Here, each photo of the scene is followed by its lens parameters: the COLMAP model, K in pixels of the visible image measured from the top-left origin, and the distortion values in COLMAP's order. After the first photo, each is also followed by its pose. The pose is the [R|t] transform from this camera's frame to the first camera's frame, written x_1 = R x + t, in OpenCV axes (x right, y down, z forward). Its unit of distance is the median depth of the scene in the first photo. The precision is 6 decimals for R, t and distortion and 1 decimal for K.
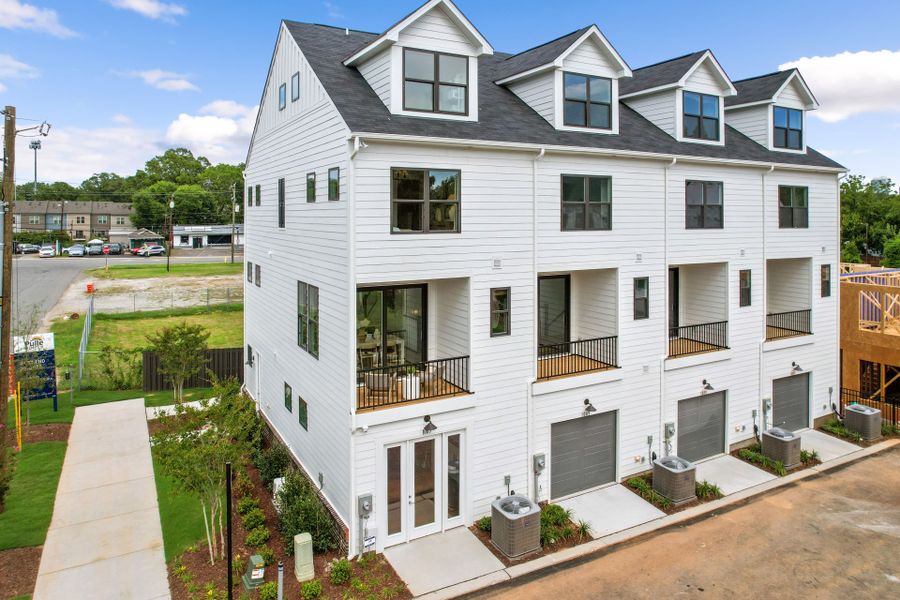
lens RADIAL K [[598.8, 0, 452.6], [0, 598.8, 213.2], [0, 0, 1]] dist [-0.071188, 0.041458]
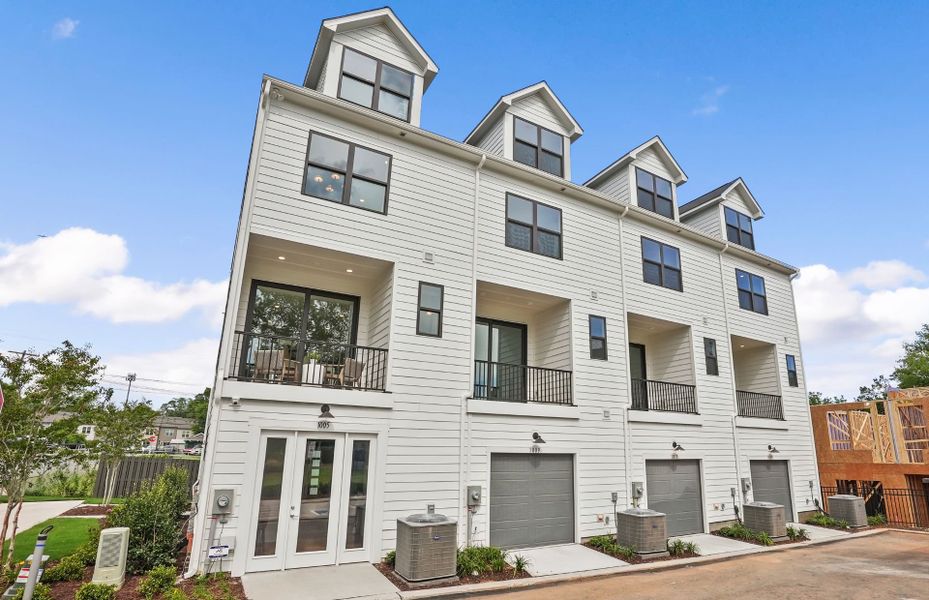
lens RADIAL K [[494.6, 0, 510.5], [0, 494.6, 328.9], [0, 0, 1]] dist [-0.064574, 0.029578]
pose [[0.998805, 0.020023, 0.044578, 0.142250], [-0.008861, 0.971290, -0.237732, 0.314137], [-0.048059, 0.237053, 0.970307, 0.242125]]
